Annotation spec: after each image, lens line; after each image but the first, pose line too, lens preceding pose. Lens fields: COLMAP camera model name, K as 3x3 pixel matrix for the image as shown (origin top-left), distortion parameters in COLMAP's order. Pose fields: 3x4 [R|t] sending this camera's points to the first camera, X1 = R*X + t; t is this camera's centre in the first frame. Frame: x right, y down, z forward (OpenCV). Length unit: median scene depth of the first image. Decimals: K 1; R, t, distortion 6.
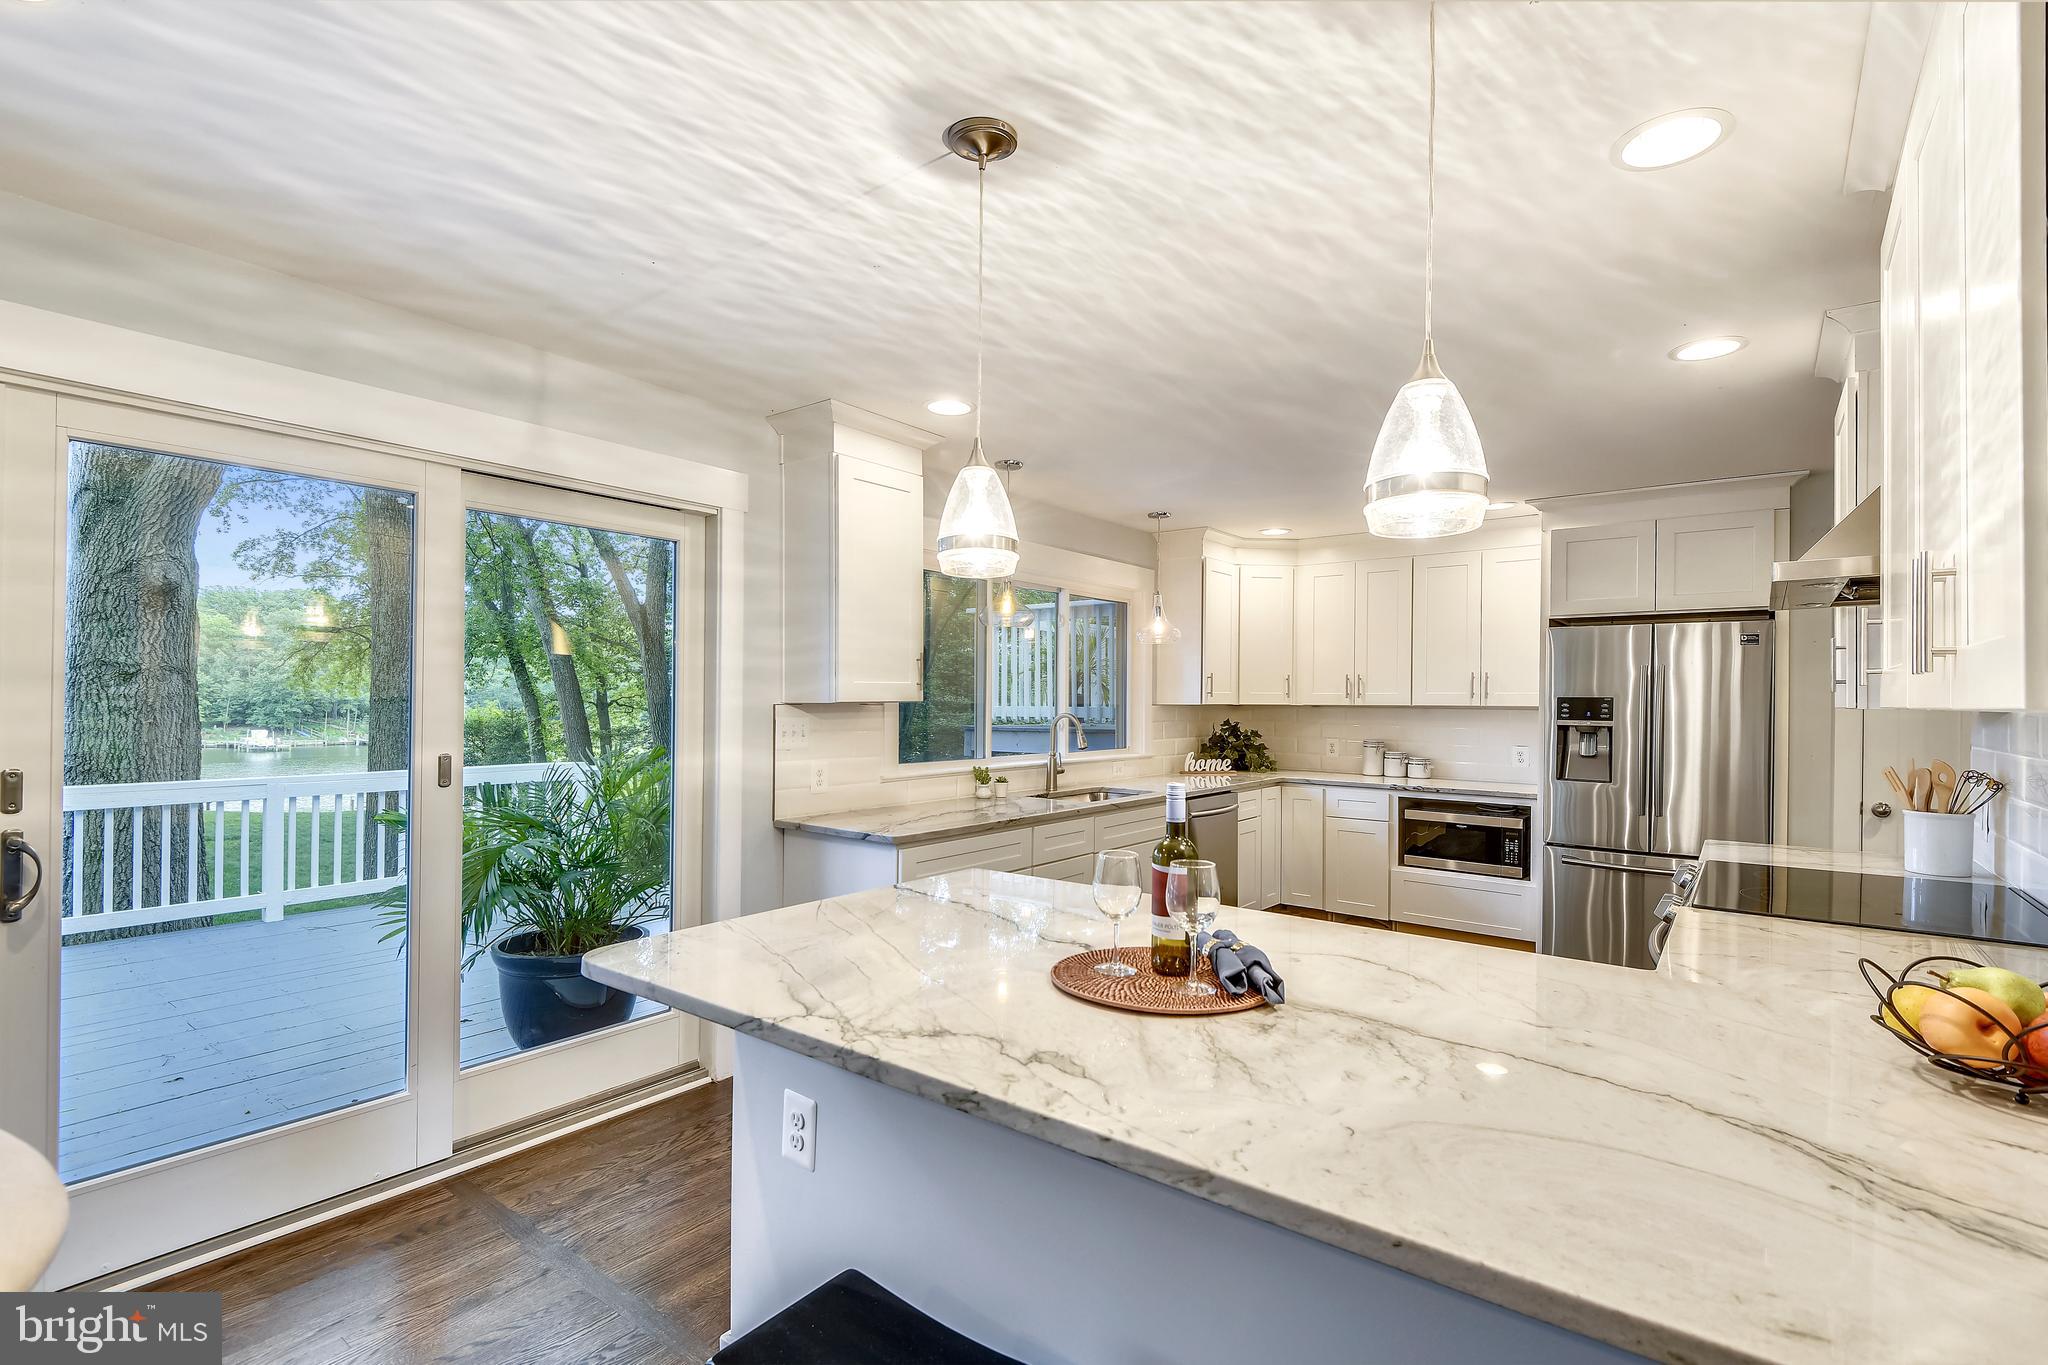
lens RADIAL K [[936.3, 0, 1024.7], [0, 936.3, 669.9], [0, 0, 1]] dist [0.010472, -0.006118]
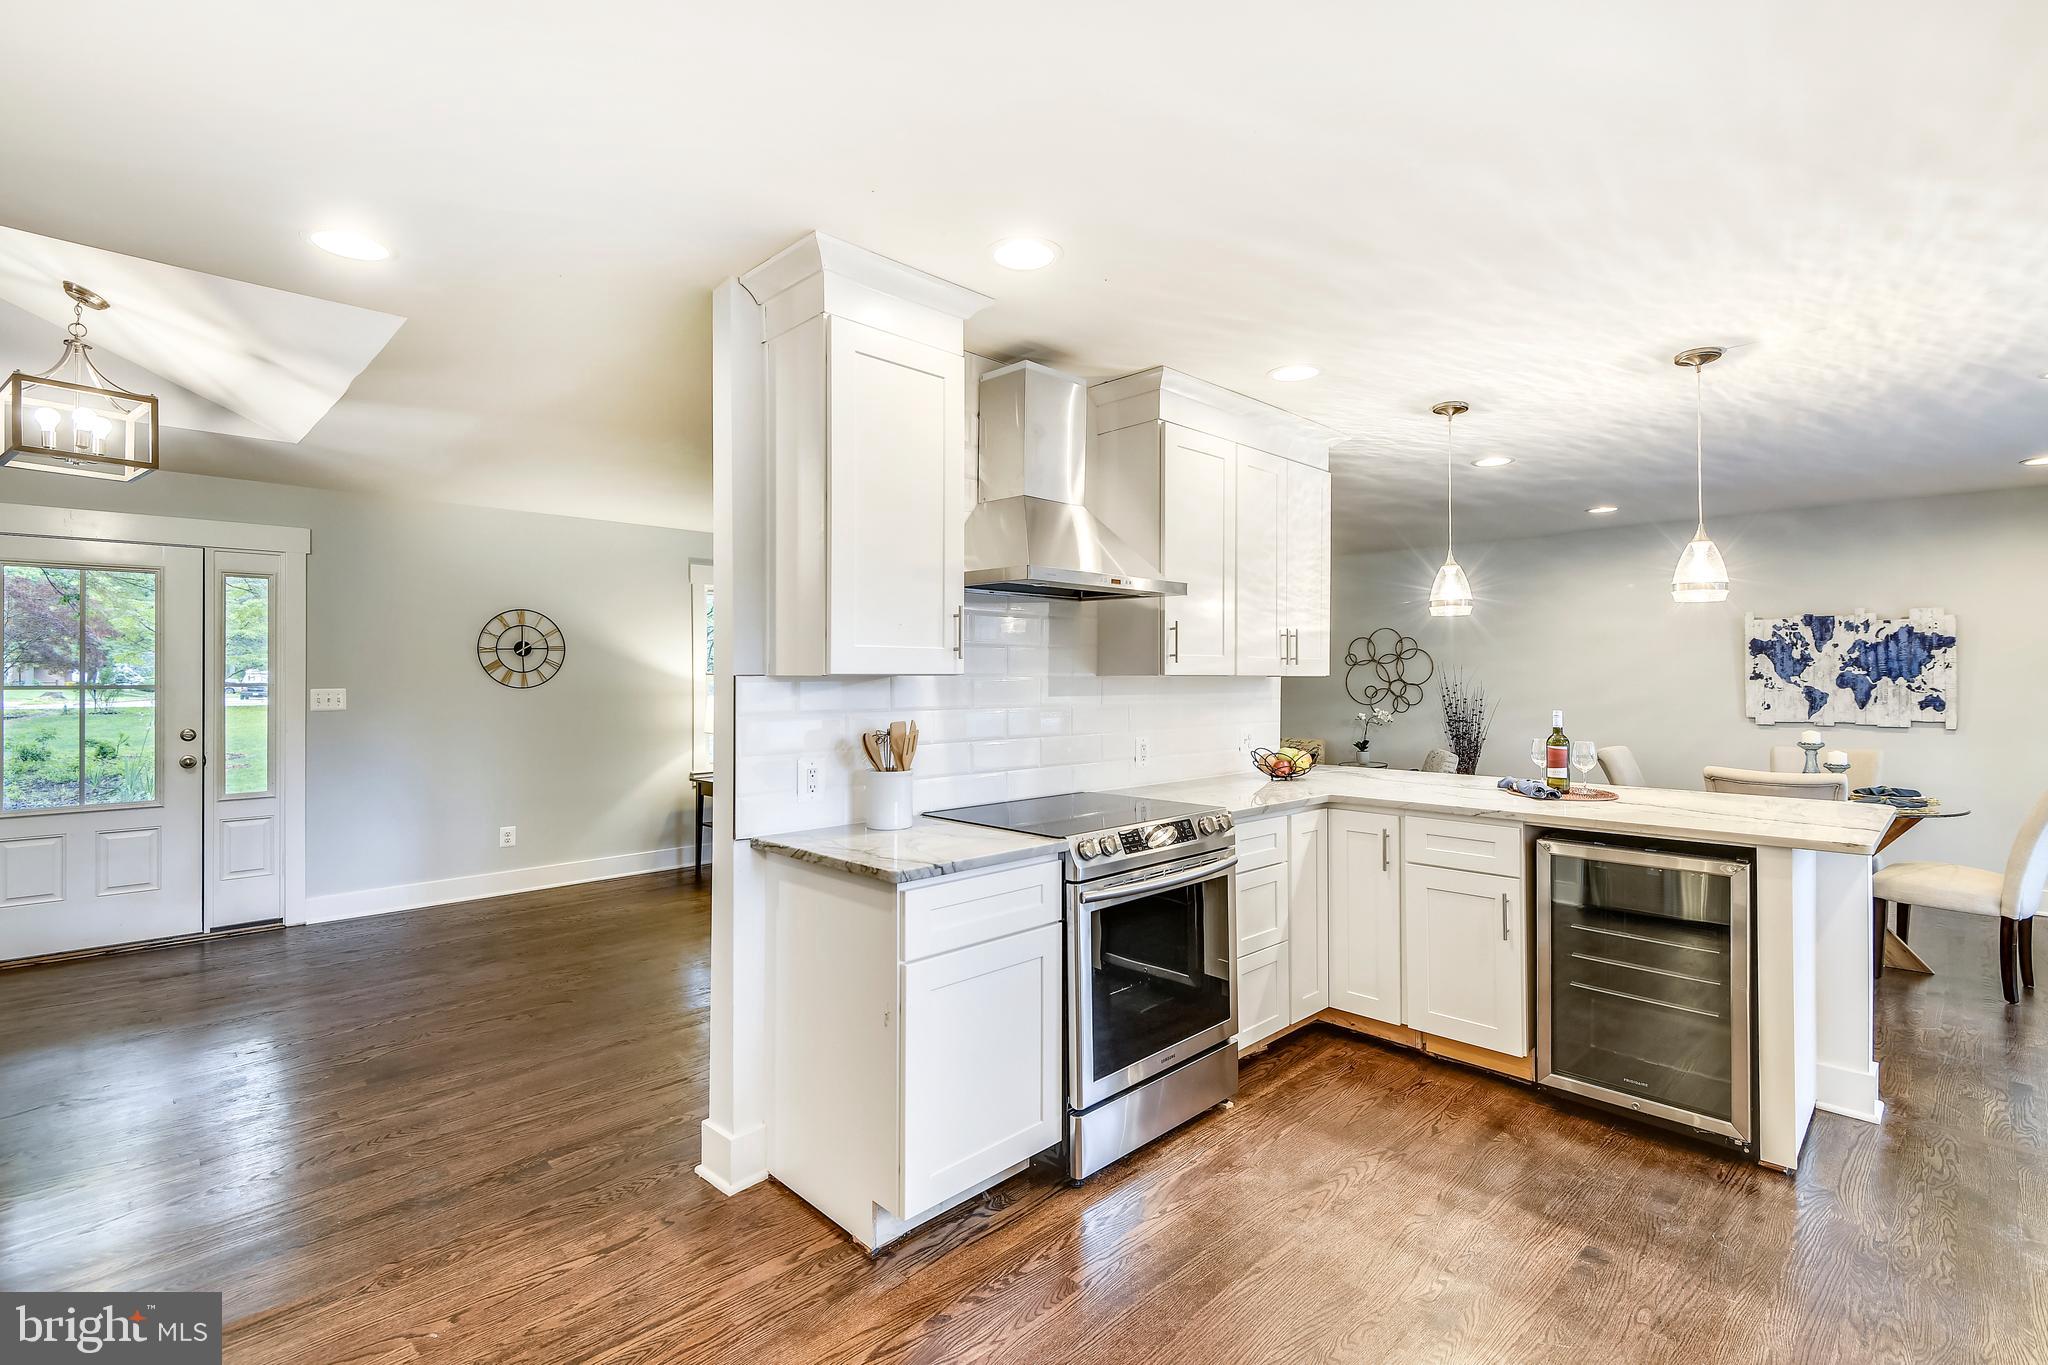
lens RADIAL K [[936.3, 0, 1037.0], [0, 936.3, 674.0], [0, 0, 1]] dist [0.010472, -0.006118]
pose [[-0.991424, -0.004746, 0.130596, 0.449139], [-0.009448, 0.999328, -0.035406, 0.049155], [-0.130340, -0.036336, -0.990803, 1.365050]]
